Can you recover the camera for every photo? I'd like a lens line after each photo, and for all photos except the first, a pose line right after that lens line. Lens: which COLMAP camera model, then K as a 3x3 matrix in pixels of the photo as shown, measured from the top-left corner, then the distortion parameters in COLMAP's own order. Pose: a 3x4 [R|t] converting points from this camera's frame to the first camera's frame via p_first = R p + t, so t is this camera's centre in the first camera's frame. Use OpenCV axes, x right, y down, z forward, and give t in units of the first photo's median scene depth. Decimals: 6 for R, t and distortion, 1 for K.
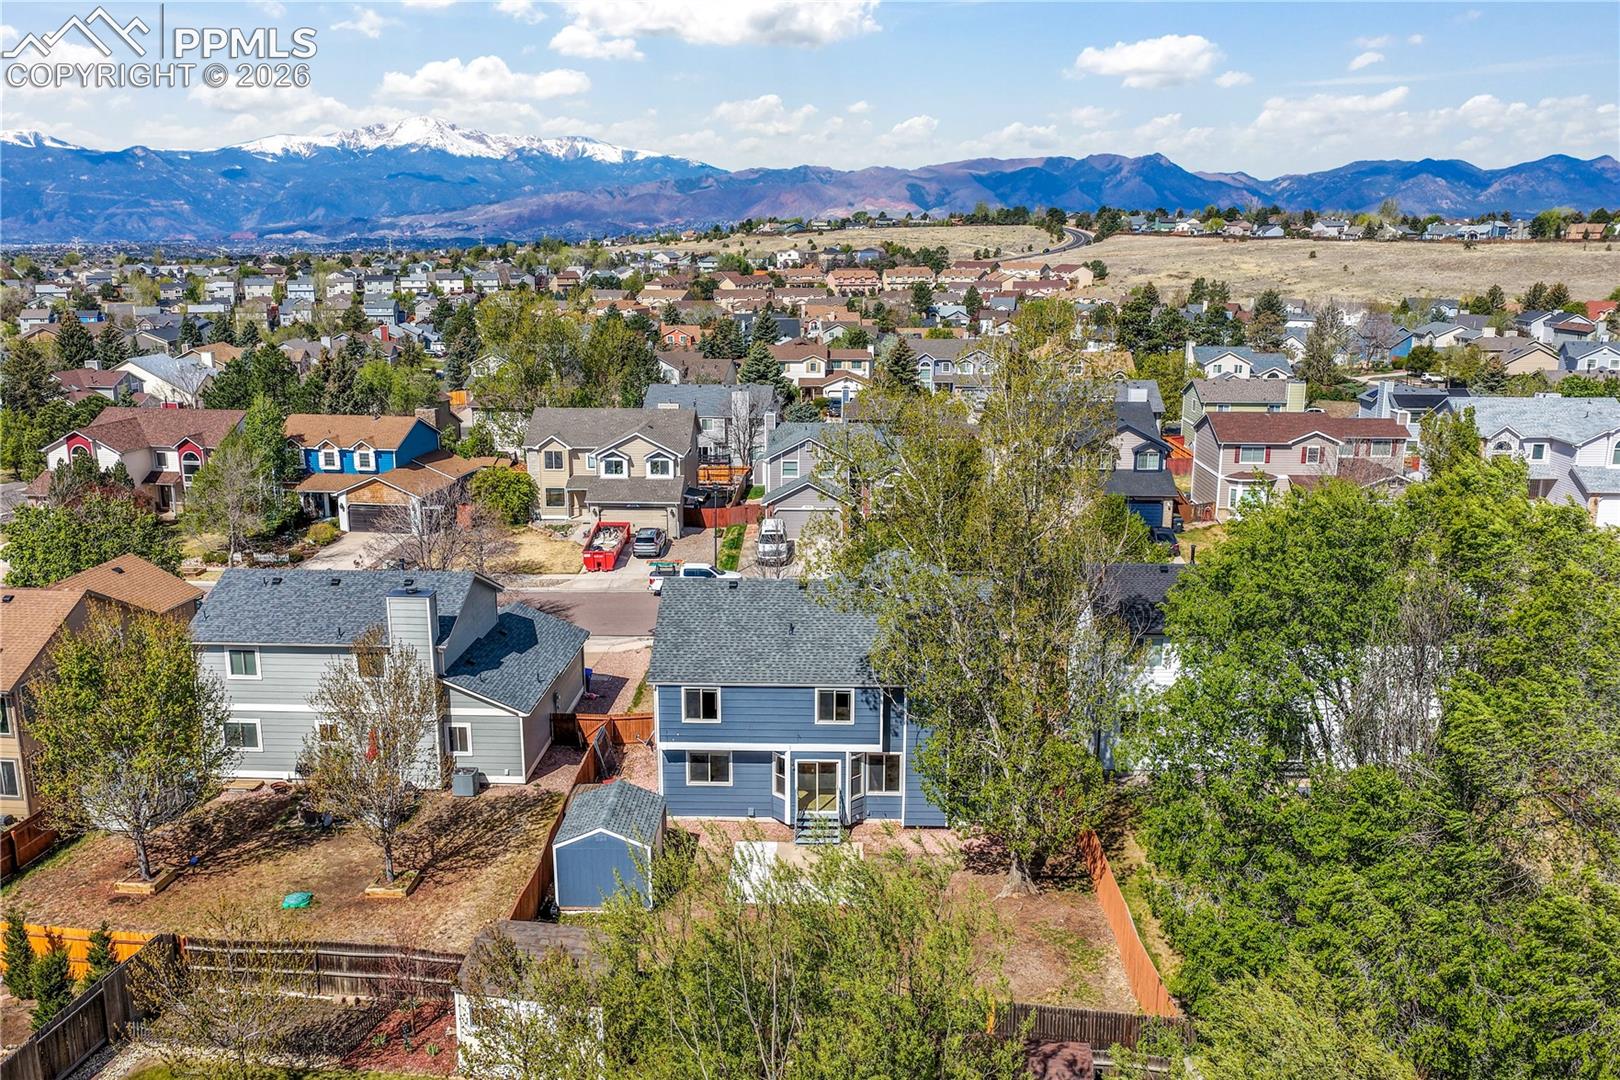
lens RADIAL K [[1355.4, 0, 810.5], [0, 1355.4, 538.5], [0, 0, 1]] dist [-0.005949, 0.031724]
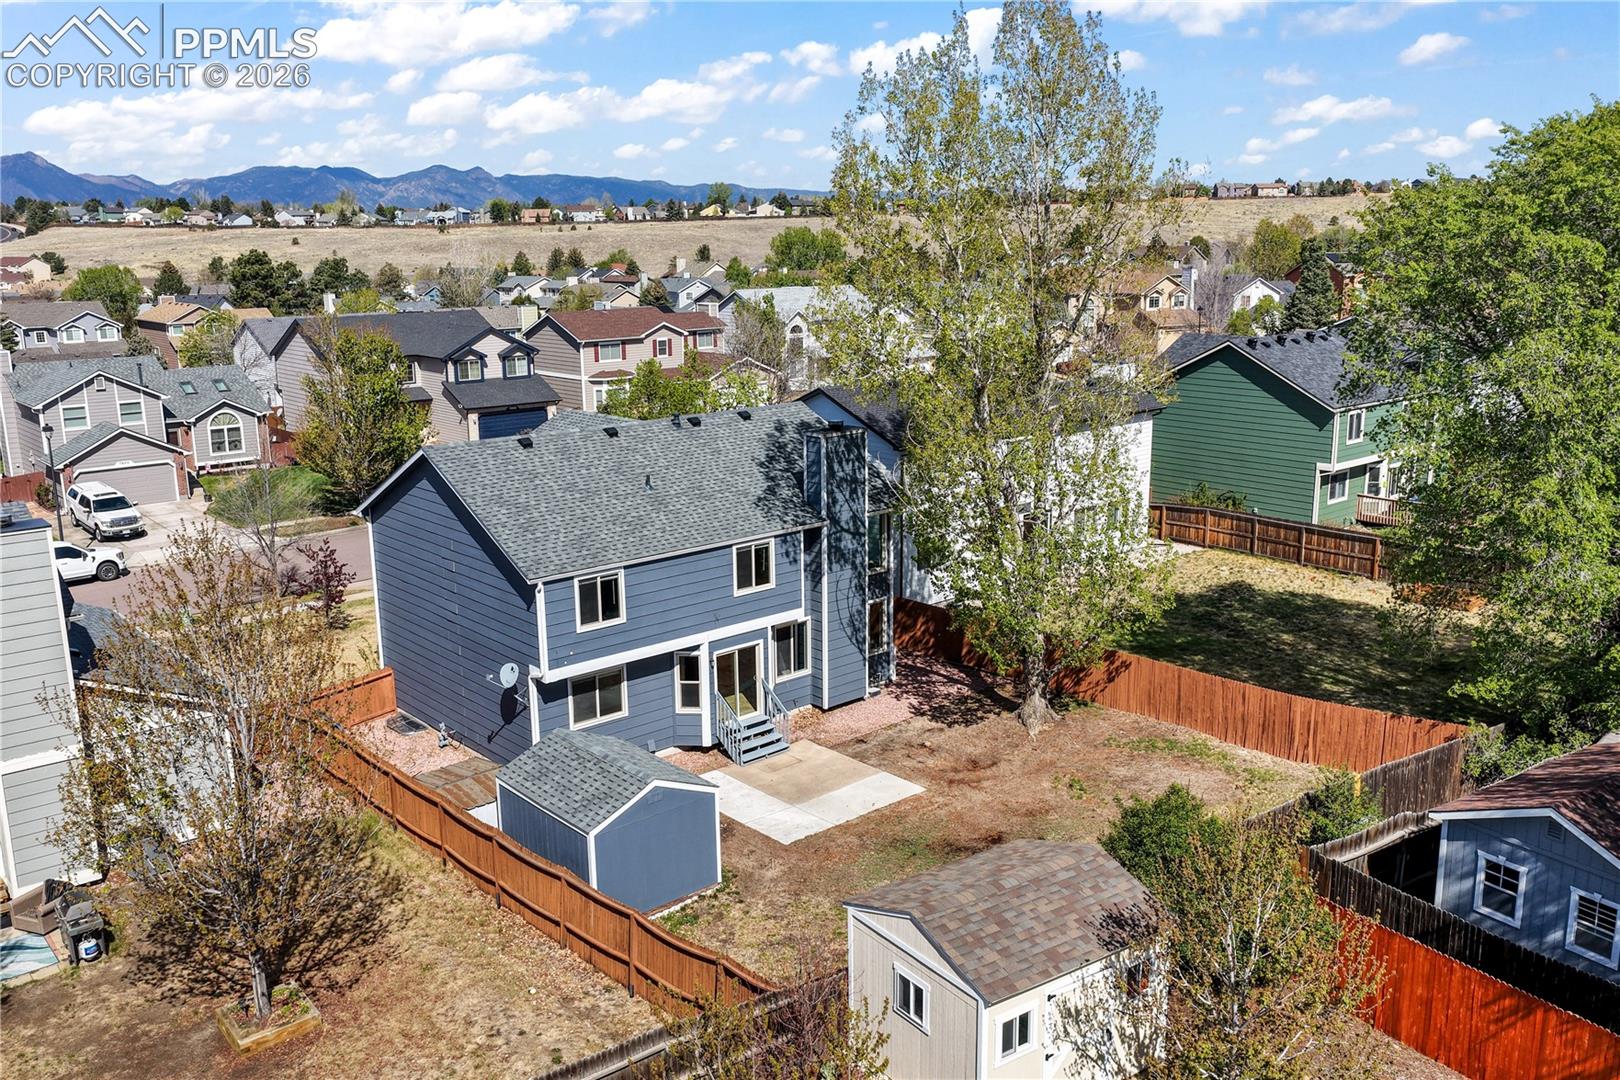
lens RADIAL K [[1355.4, 0, 808.4], [0, 1355.4, 537.6], [0, 0, 1]] dist [-0.005949, 0.031724]
pose [[0.731887, -0.160293, 0.662304, -0.210155], [0.164251, 0.984780, 0.056832, 0.033225], [-0.661334, 0.067190, 0.747076, 0.200416]]
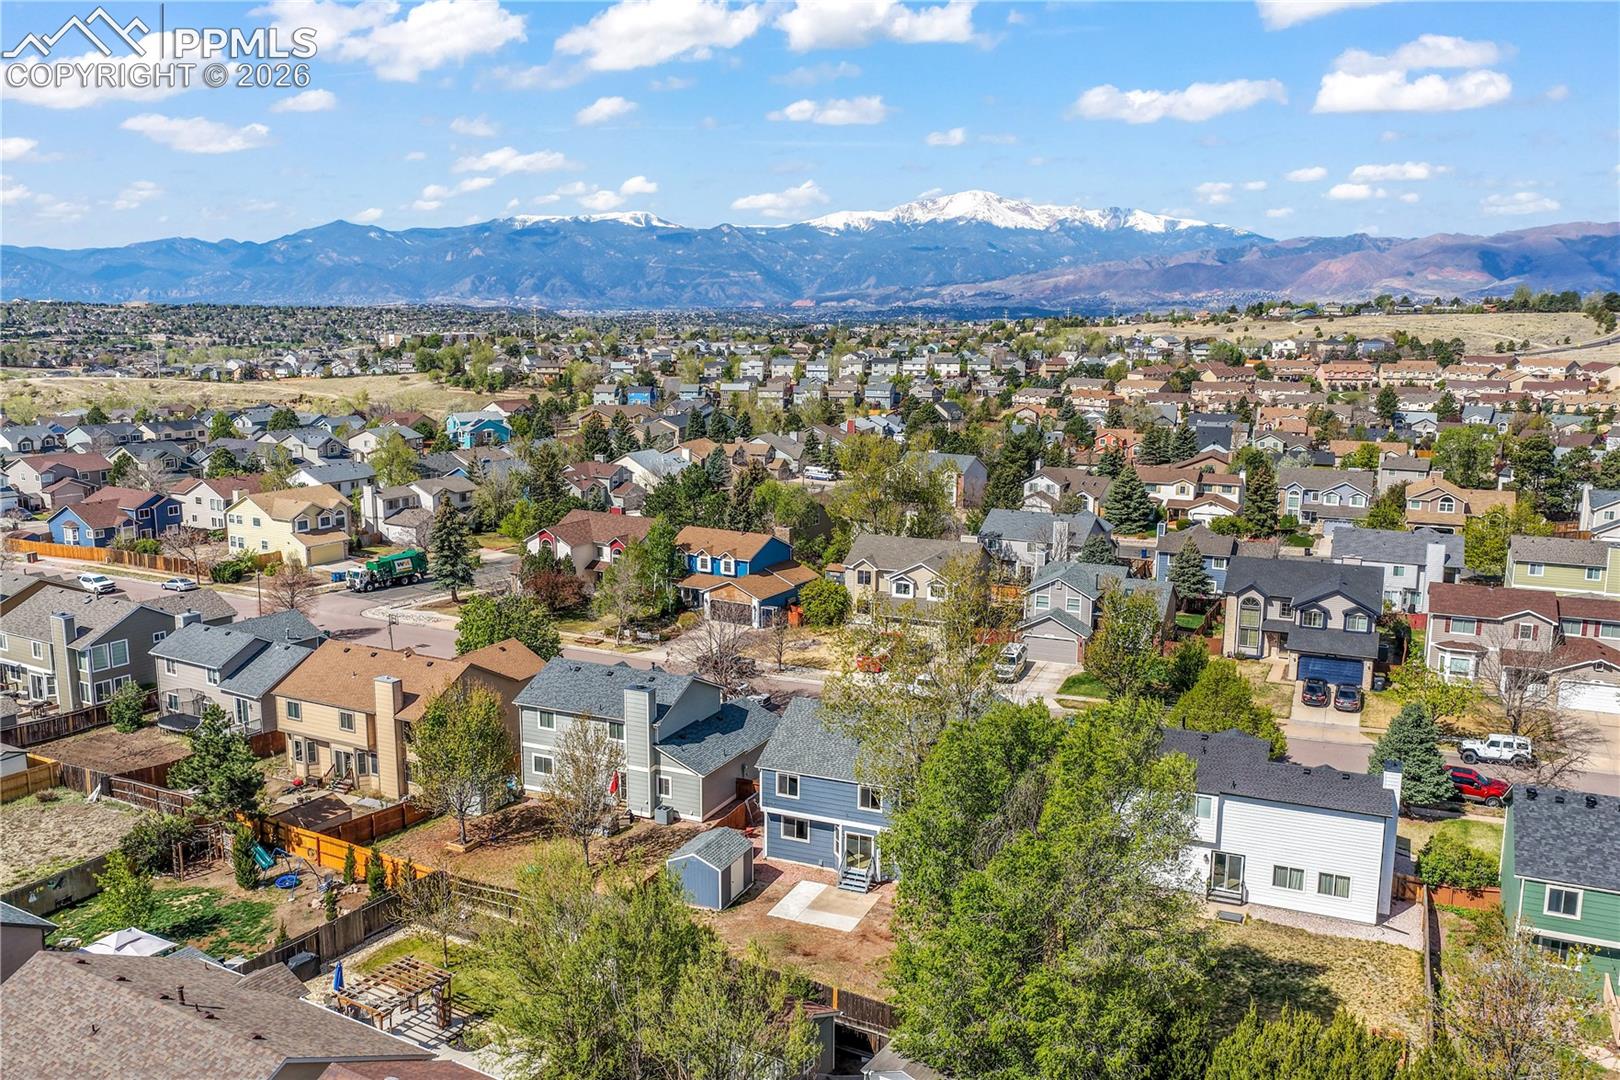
lens RADIAL K [[1355.4, 0, 811.4], [0, 1355.4, 544.5], [0, 0, 1]] dist [-0.005949, 0.031724]
pose [[0.927434, 0.070827, -0.367219, 0.225654], [-0.086867, 0.995845, -0.027315, -0.049741], [0.363759, 0.057233, 0.929733, -0.192832]]
